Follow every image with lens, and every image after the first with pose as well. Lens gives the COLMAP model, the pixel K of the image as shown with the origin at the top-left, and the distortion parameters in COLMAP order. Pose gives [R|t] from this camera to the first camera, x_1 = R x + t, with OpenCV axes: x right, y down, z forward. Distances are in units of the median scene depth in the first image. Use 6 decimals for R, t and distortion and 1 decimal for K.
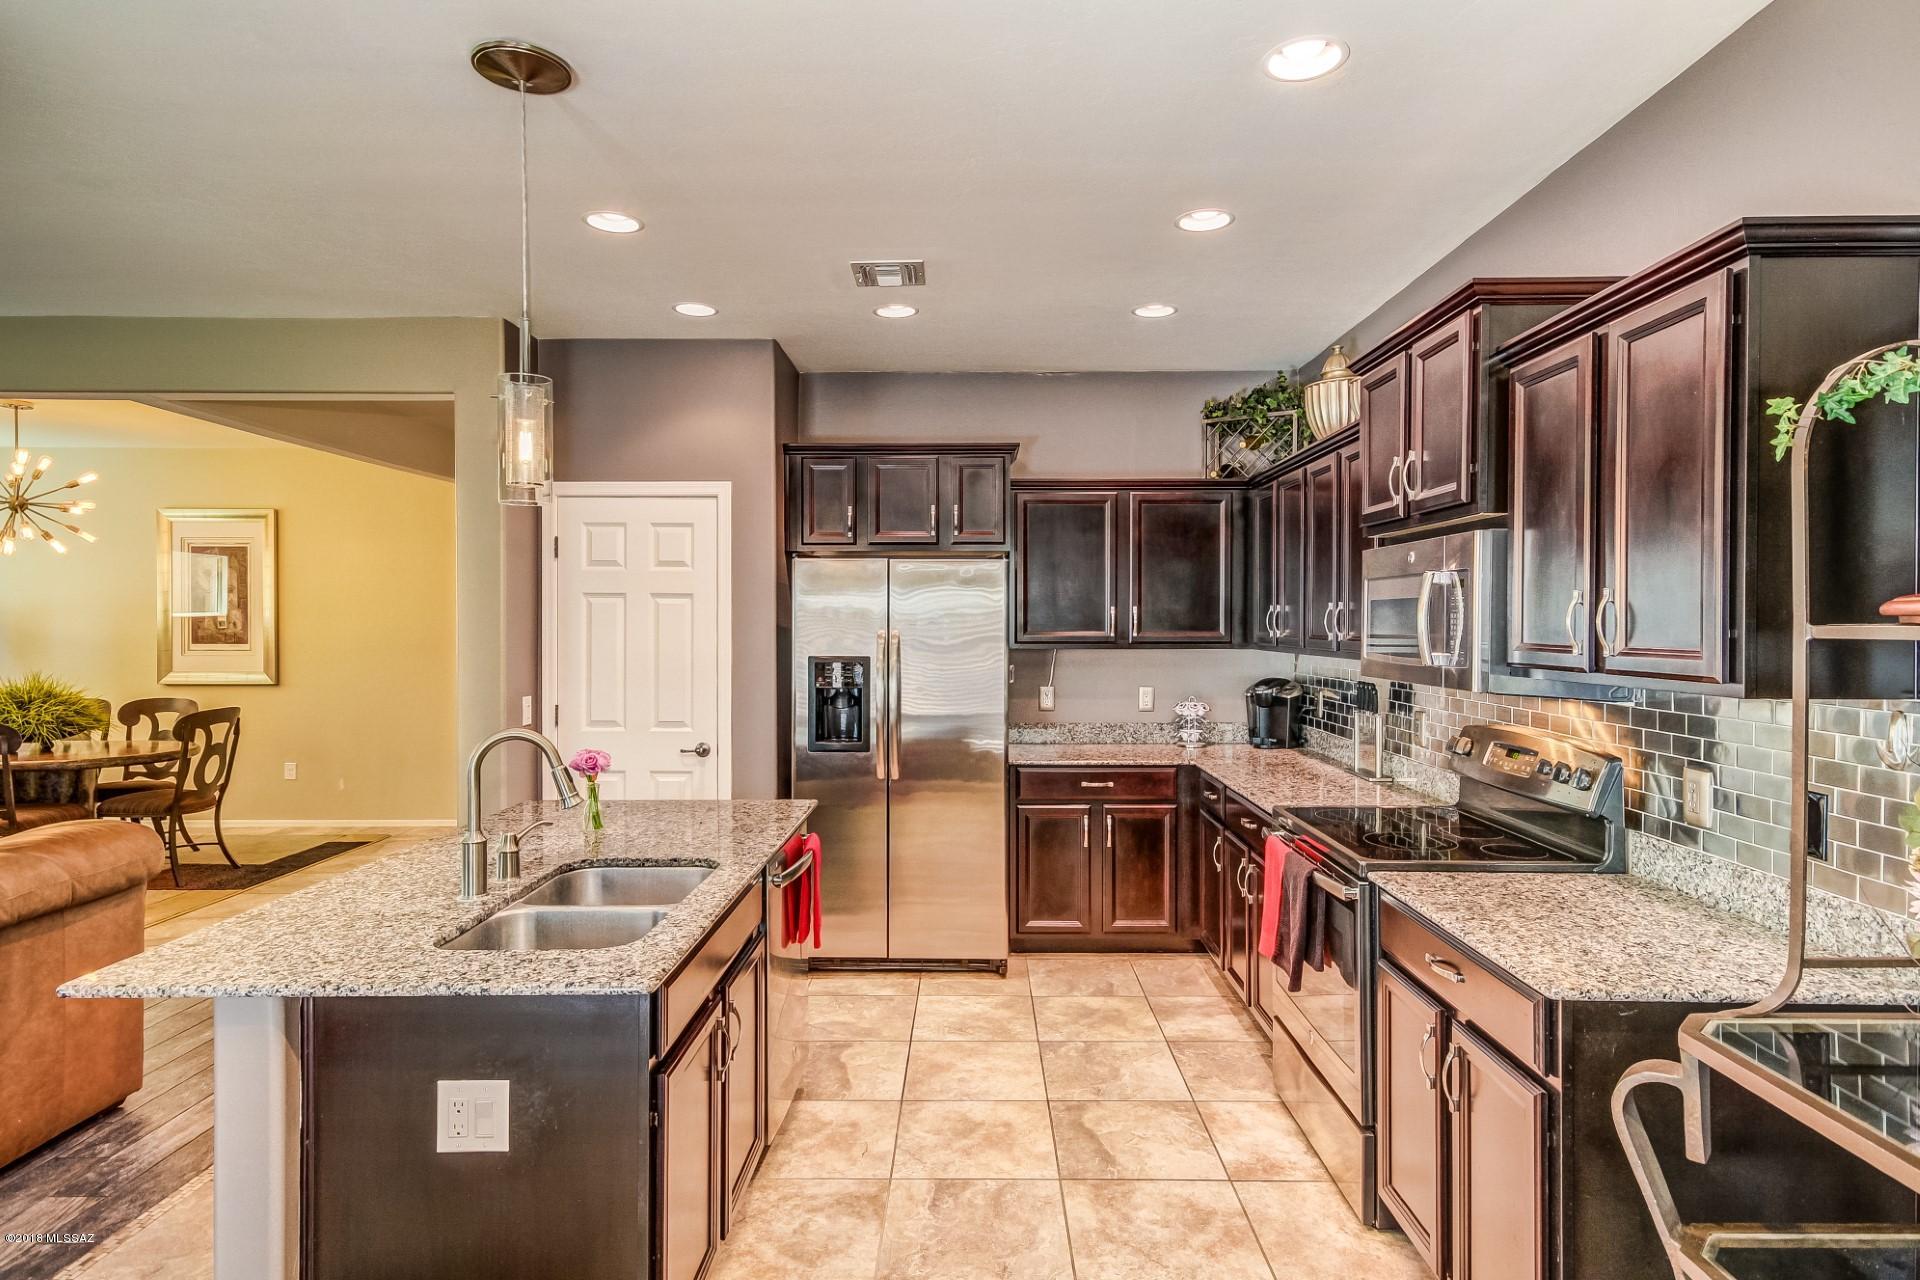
lens RADIAL K [[1035.8, 0, 973.2], [0, 1035.8, 633.5], [0, 0, 1]] dist [0.016456, 0.000202]
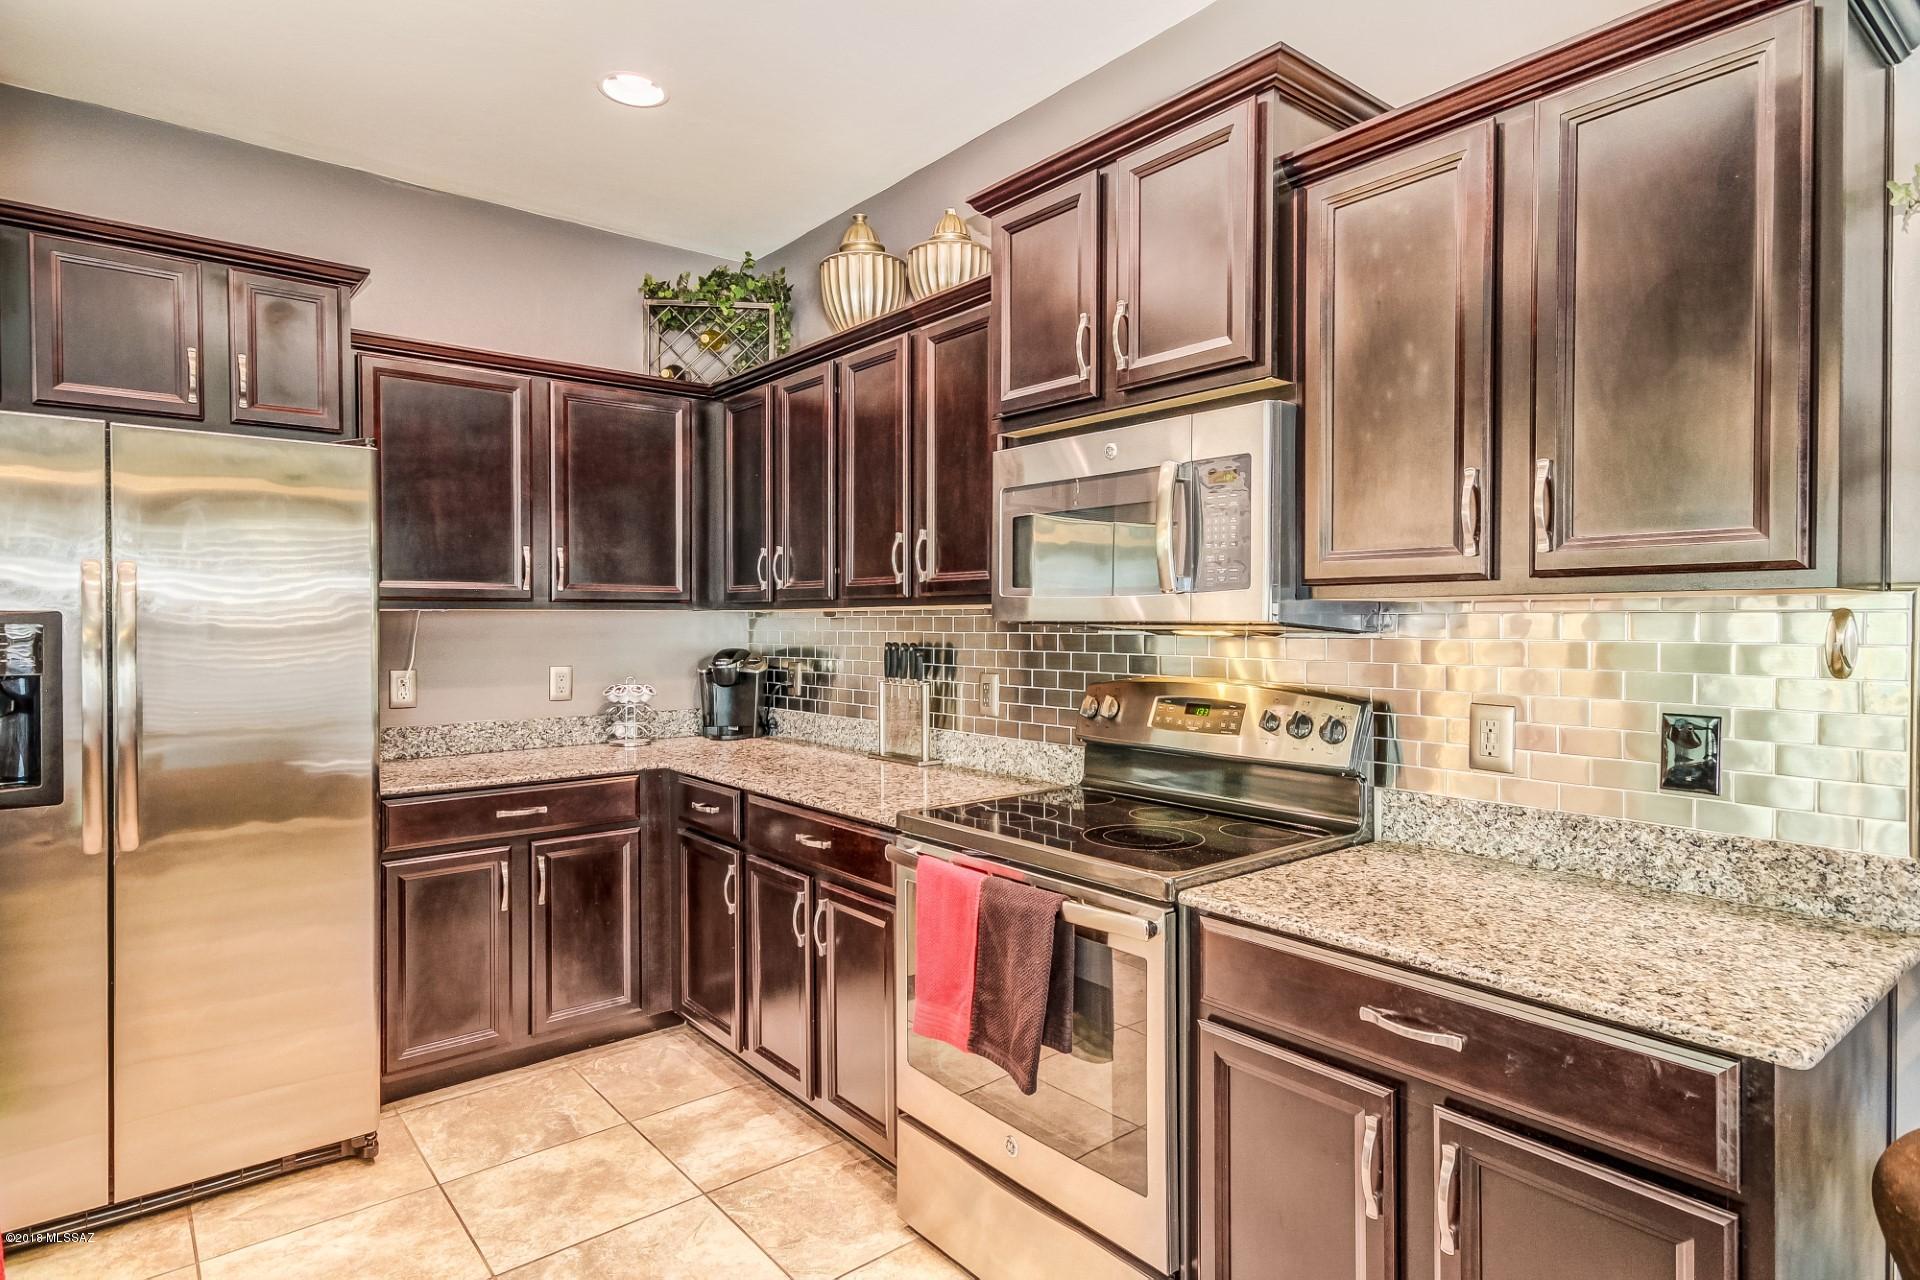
lens RADIAL K [[1035.8, 0, 964.2], [0, 1035.8, 628.8], [0, 0, 1]] dist [0.016456, 0.000202]
pose [[0.772757, -0.007967, 0.634652, -0.079943], [0.010502, 0.999945, -0.000234, 0.032985], [-0.634615, 0.006846, 0.772798, 0.315561]]
